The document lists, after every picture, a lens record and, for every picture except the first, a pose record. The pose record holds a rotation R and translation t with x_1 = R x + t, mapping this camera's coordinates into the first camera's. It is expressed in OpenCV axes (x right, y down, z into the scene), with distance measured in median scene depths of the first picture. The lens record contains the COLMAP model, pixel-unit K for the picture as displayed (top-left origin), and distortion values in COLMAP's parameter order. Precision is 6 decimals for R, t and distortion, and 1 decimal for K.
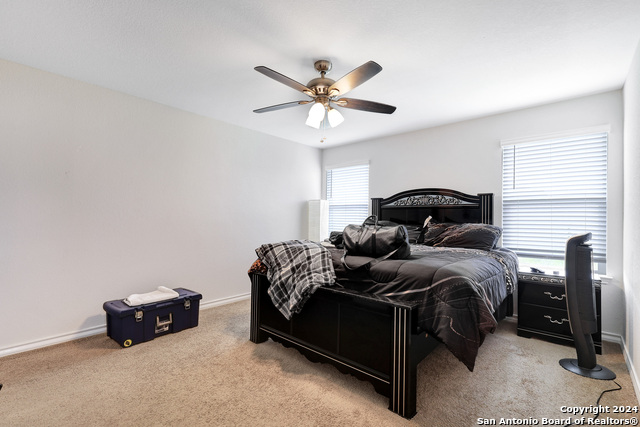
lens RADIAL K [[297.0, 0, 318.7], [0, 297.0, 213.8], [0, 0, 1]] dist [0.000950, -0.000356]
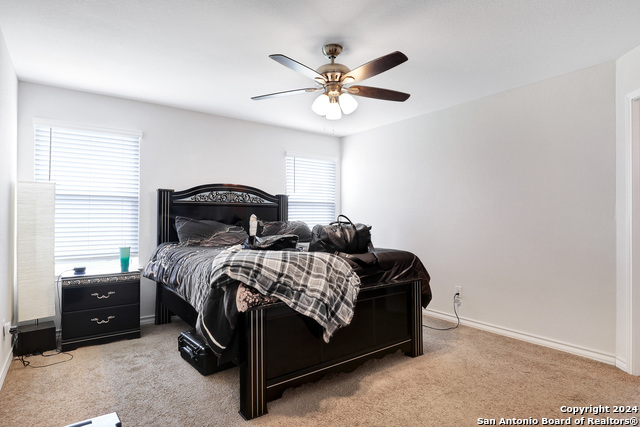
lens RADIAL K [[341.6, 0, 318.8], [0, 341.6, 212.9], [0, 0, 1]] dist [-0.038681, -0.000277]
pose [[0.204482, -0.000962, 0.978870, -0.683436], [-0.010508, 0.999940, 0.003178, -0.002671], [-0.978814, -0.010936, 0.204460, 0.557776]]
